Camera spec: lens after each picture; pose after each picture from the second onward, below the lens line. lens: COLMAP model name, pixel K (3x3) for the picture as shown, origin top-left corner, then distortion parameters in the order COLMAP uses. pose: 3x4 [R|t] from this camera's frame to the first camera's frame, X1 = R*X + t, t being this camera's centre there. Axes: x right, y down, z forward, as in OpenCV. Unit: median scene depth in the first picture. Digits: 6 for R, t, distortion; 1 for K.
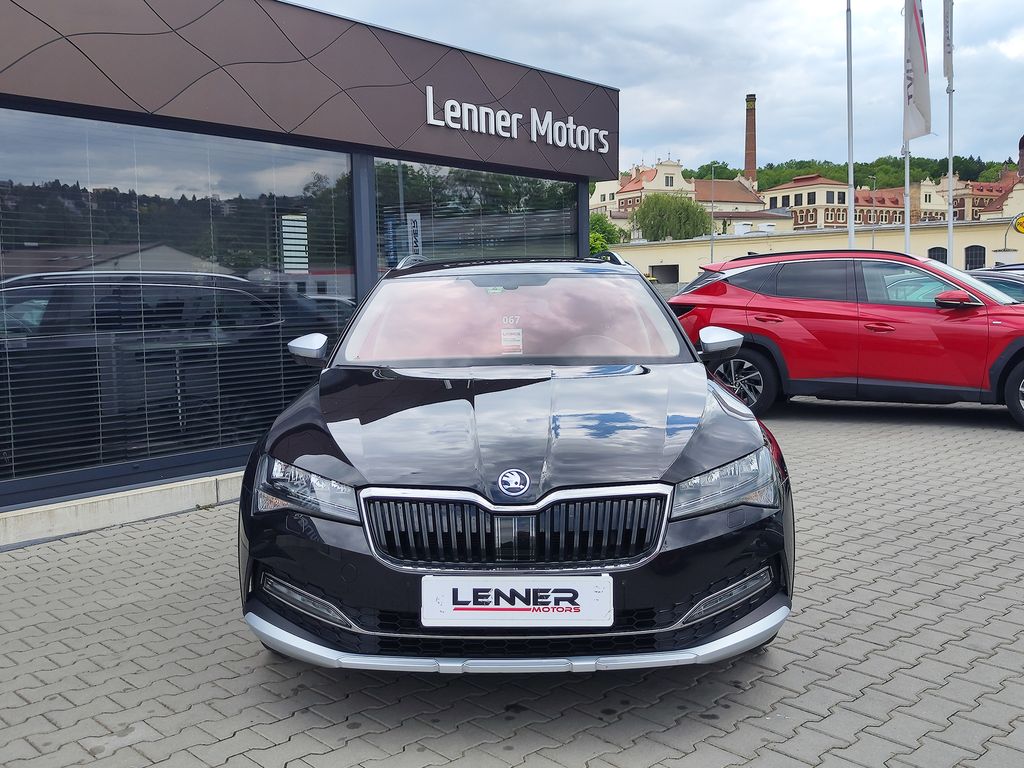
lens RADIAL K [[998.6, 0, 508.1], [0, 998.6, 362.7], [0, 0, 1]] dist [0.105565, -0.229670]
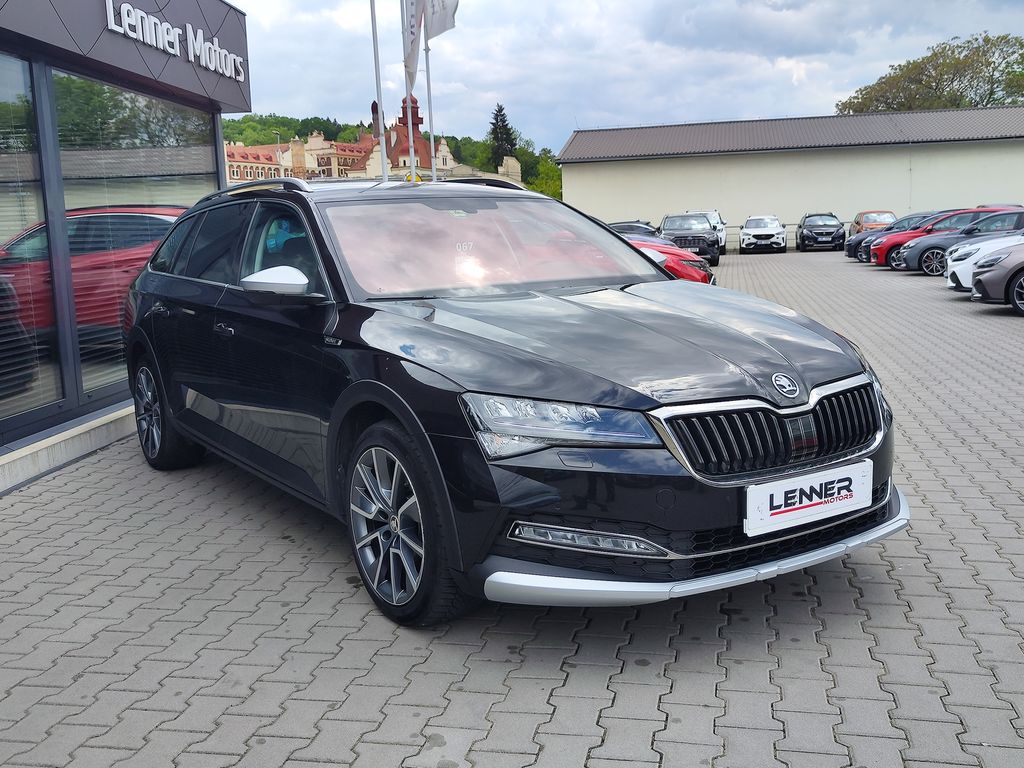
lens RADIAL K [[998.6, 0, 508.1], [0, 998.6, 362.7], [0, 0, 1]] dist [0.105565, -0.229670]
pose [[0.825574, -0.087075, 0.557535, -0.759297], [0.062826, 0.996063, 0.062534, 0.014788], [-0.560785, -0.016599, 0.827795, 0.299651]]
